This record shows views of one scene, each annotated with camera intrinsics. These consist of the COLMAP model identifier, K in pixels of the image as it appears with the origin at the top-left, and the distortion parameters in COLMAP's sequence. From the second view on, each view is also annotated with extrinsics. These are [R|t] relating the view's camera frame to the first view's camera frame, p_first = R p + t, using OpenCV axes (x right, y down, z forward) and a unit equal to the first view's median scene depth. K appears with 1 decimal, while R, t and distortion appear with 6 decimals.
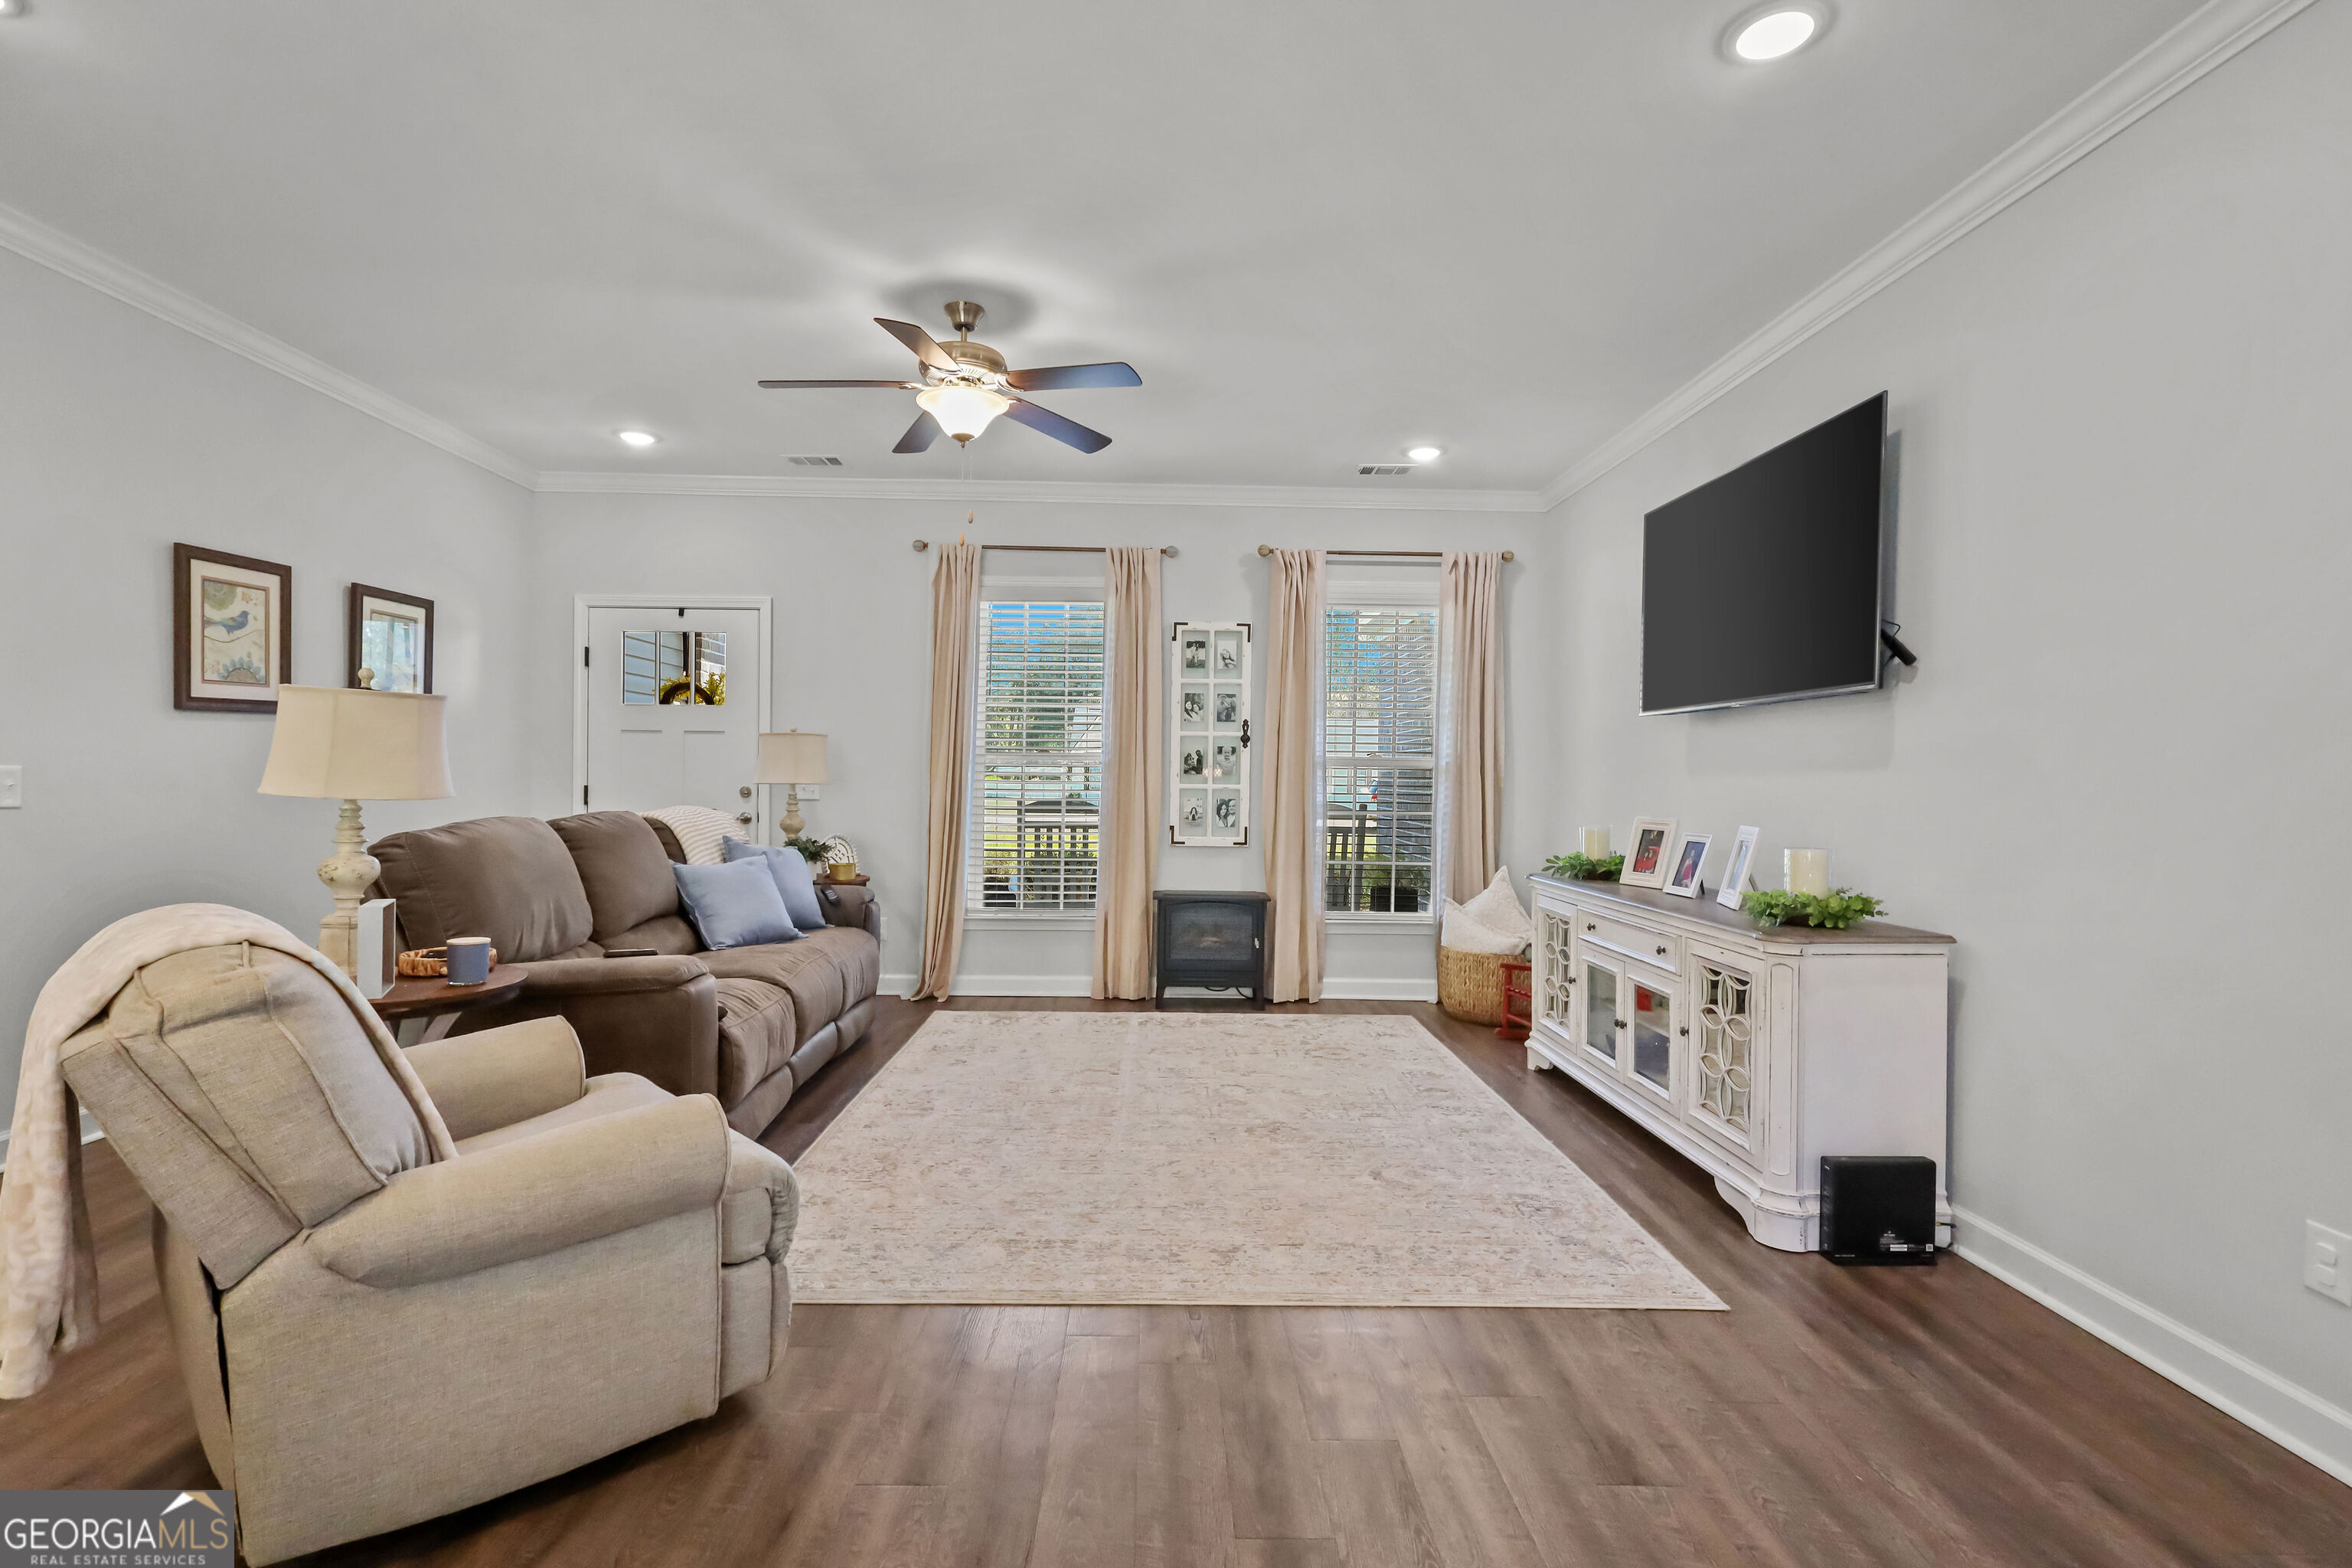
lens RADIAL K [[1087.4, 0, 1170.5], [0, 1087.4, 788.8], [0, 0, 1]] dist [-0.000698, 0.000079]
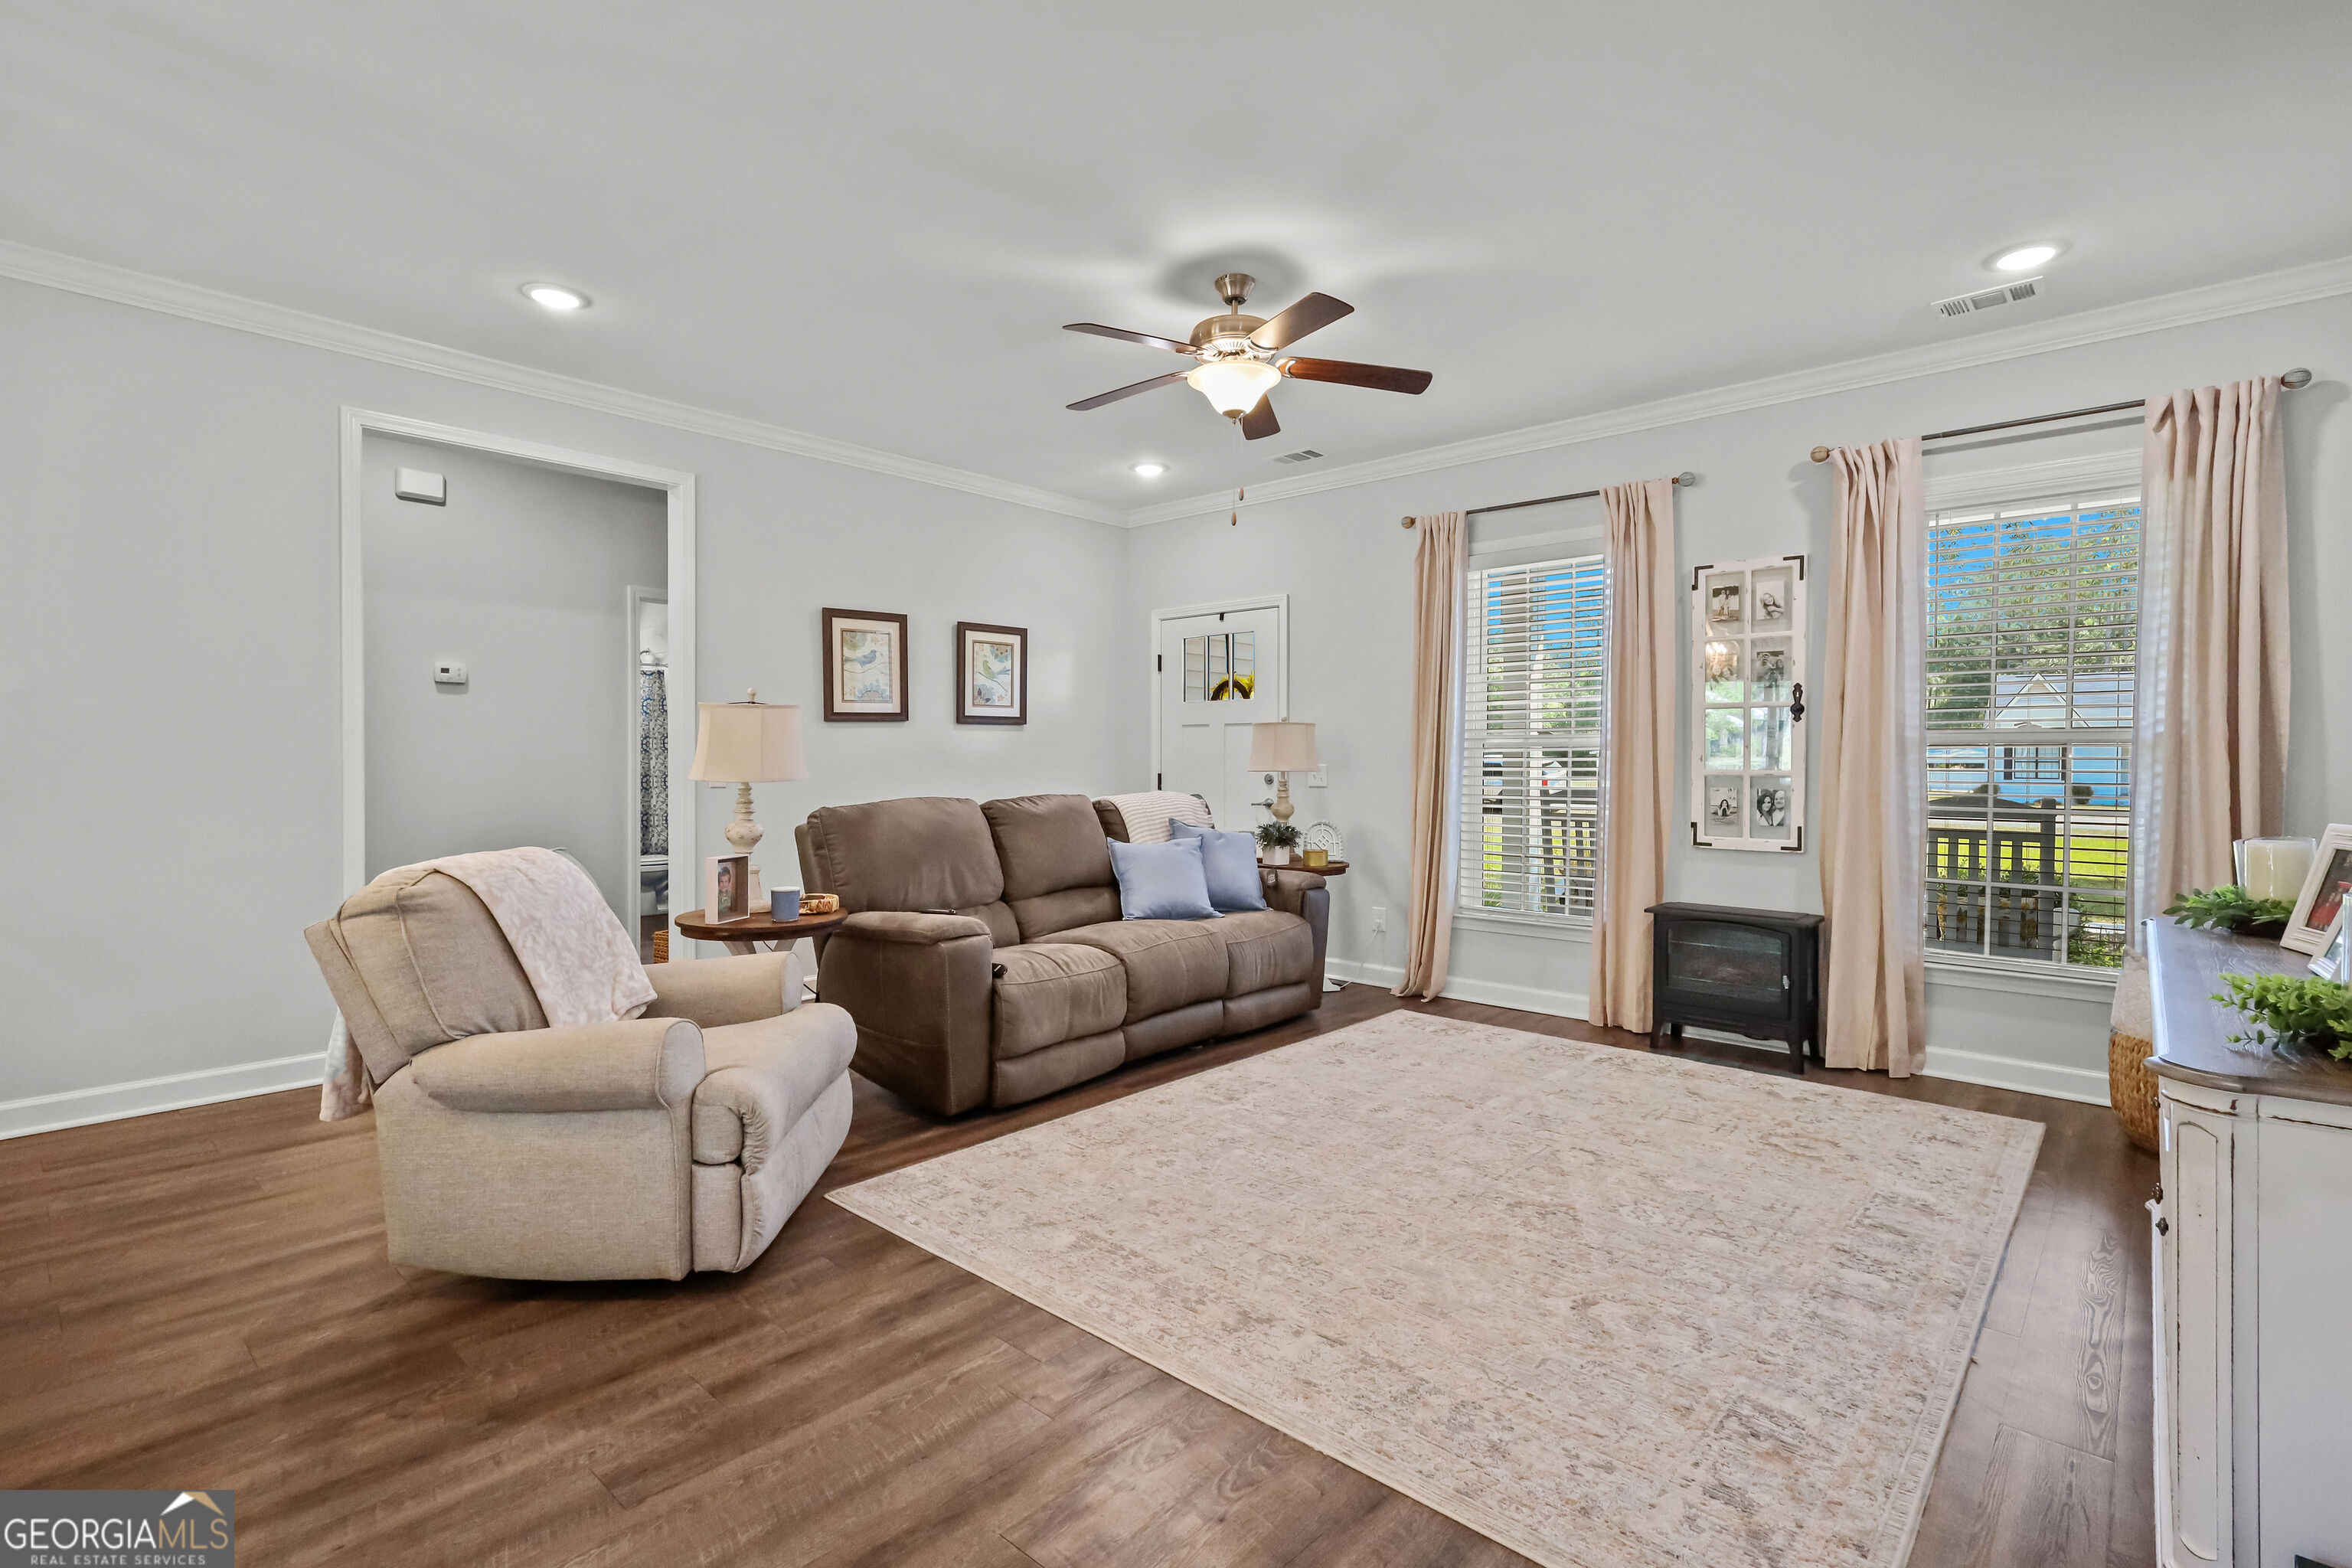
lens RADIAL K [[1092.6, 0, 1173.3], [0, 1092.6, 773.0], [0, 0, 1]] dist [0.002825, 0.000530]
pose [[0.730141, -0.003003, -0.683290, 0.320610], [-0.000590, 0.999987, -0.005026, 0.002691], [0.683297, 0.004073, 0.730130, 0.182266]]
